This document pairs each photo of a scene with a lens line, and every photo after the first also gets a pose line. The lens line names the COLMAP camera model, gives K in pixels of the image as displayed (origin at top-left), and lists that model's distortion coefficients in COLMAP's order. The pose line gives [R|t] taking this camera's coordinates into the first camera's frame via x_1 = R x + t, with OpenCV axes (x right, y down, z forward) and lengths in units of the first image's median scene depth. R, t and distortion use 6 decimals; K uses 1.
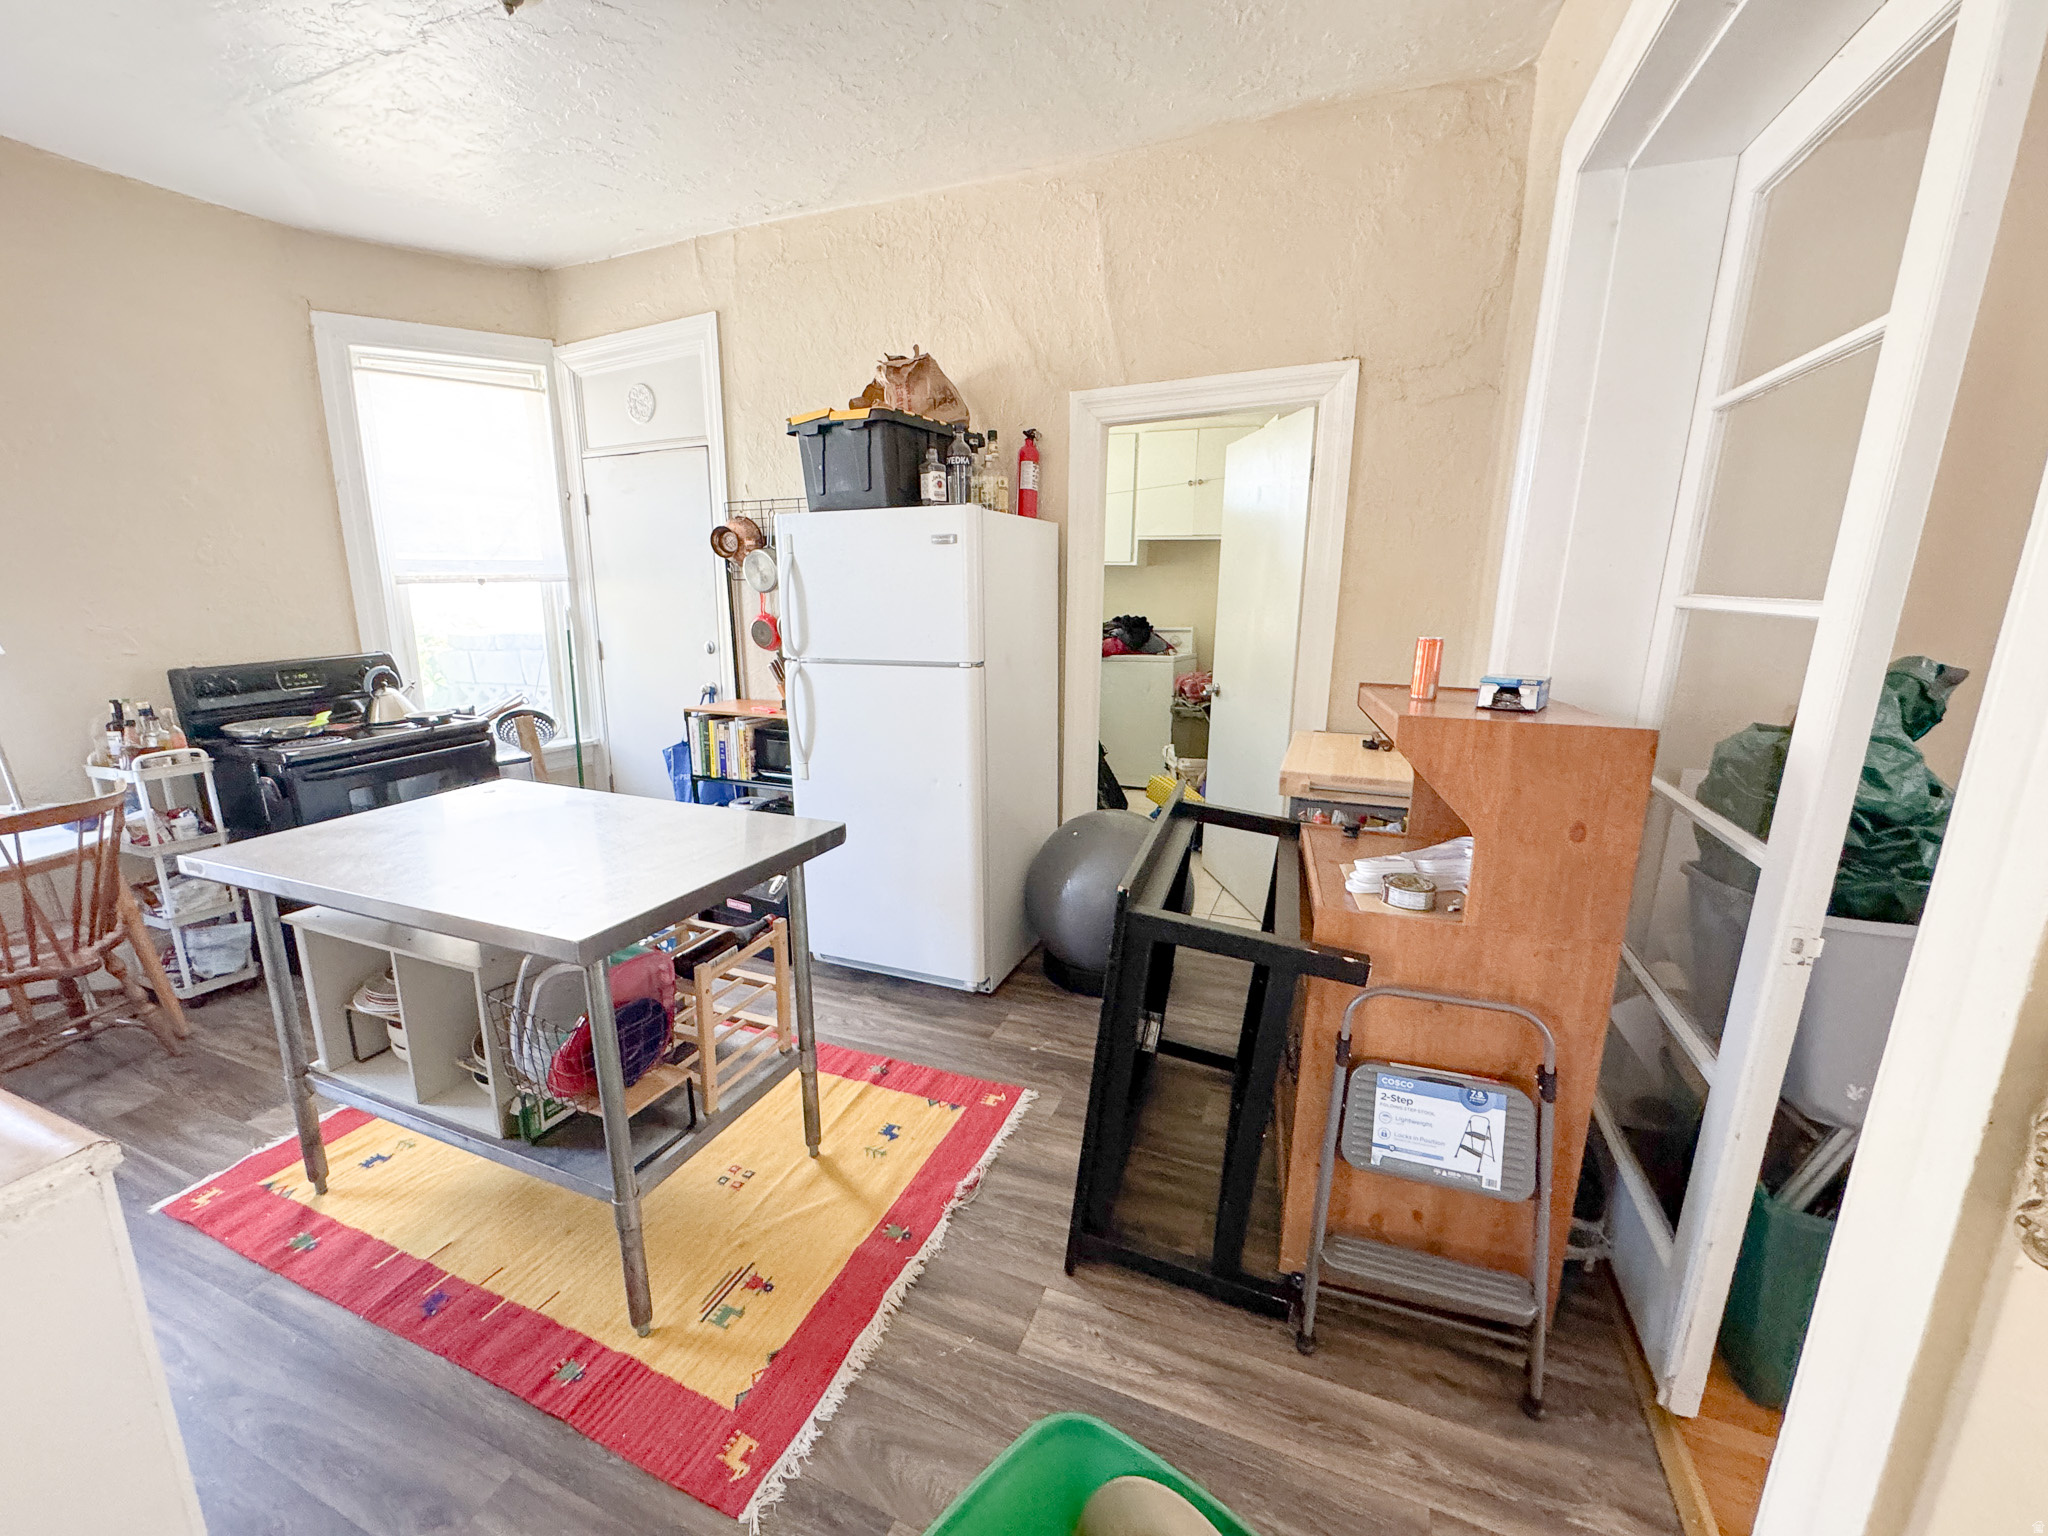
lens RADIAL K [[821.3, 0, 1020.9], [0, 821.3, 763.5], [0, 0, 1]] dist [-0.002404, 0.000003]
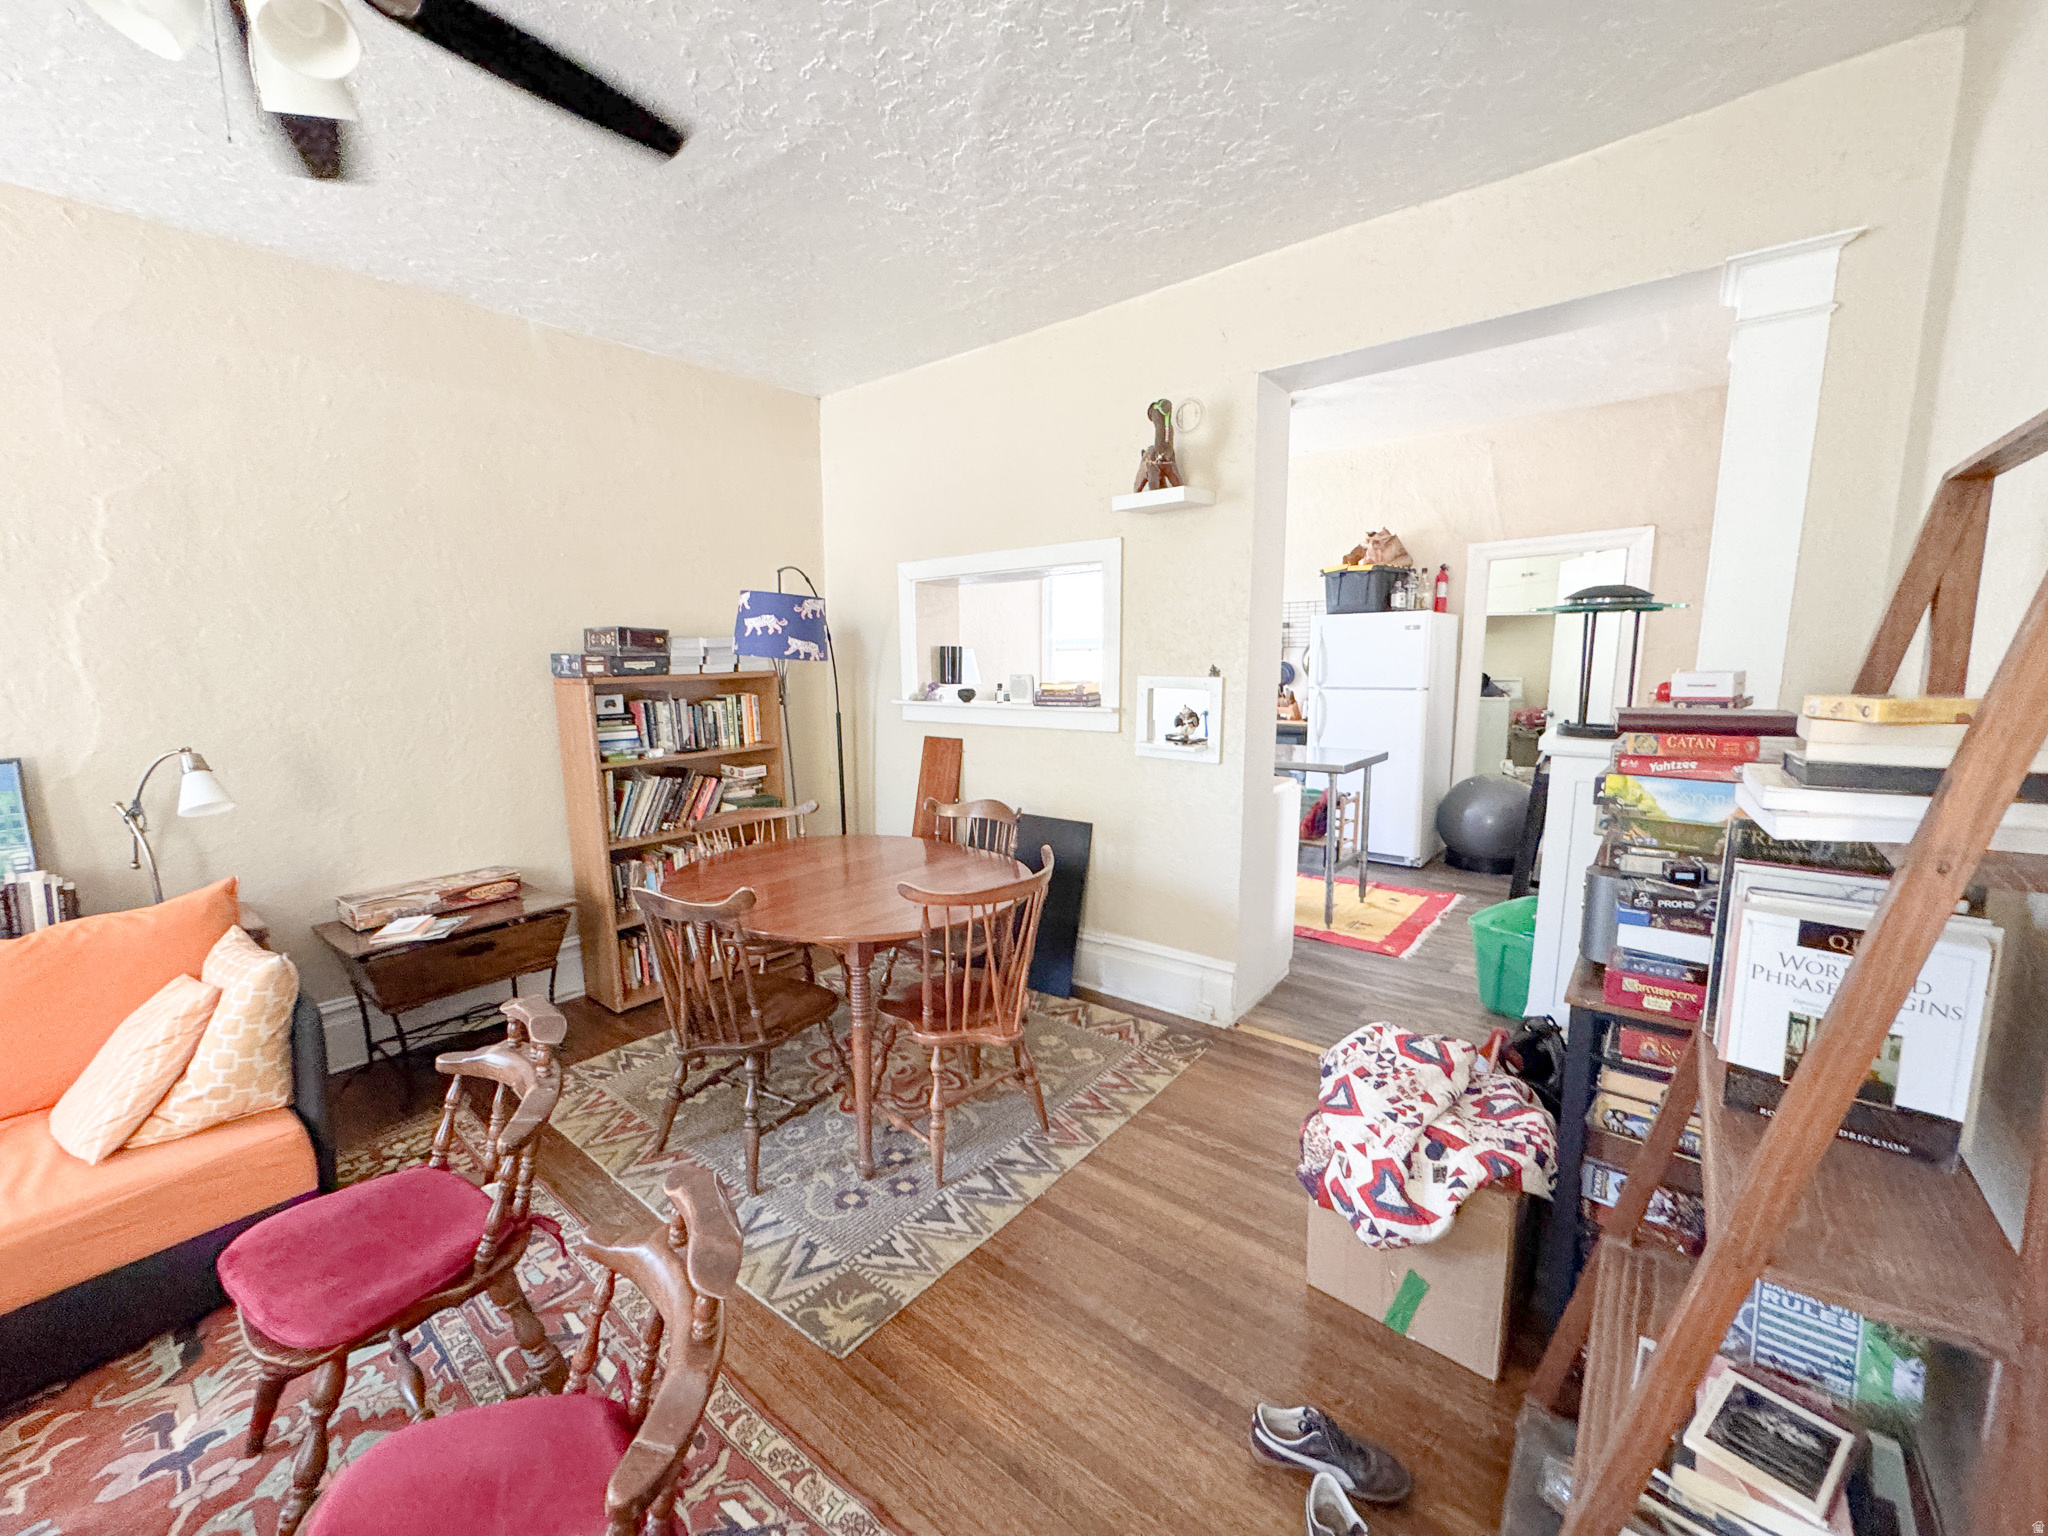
lens RADIAL K [[821.3, 0, 1020.9], [0, 821.3, 763.5], [0, 0, 1]] dist [-0.002404, 0.000003]
pose [[0.955764, 0.030213, -0.292579, -0.376890], [-0.052255, 0.996329, -0.067814, 0.228833], [0.289456, 0.080103, 0.953834, -1.084683]]
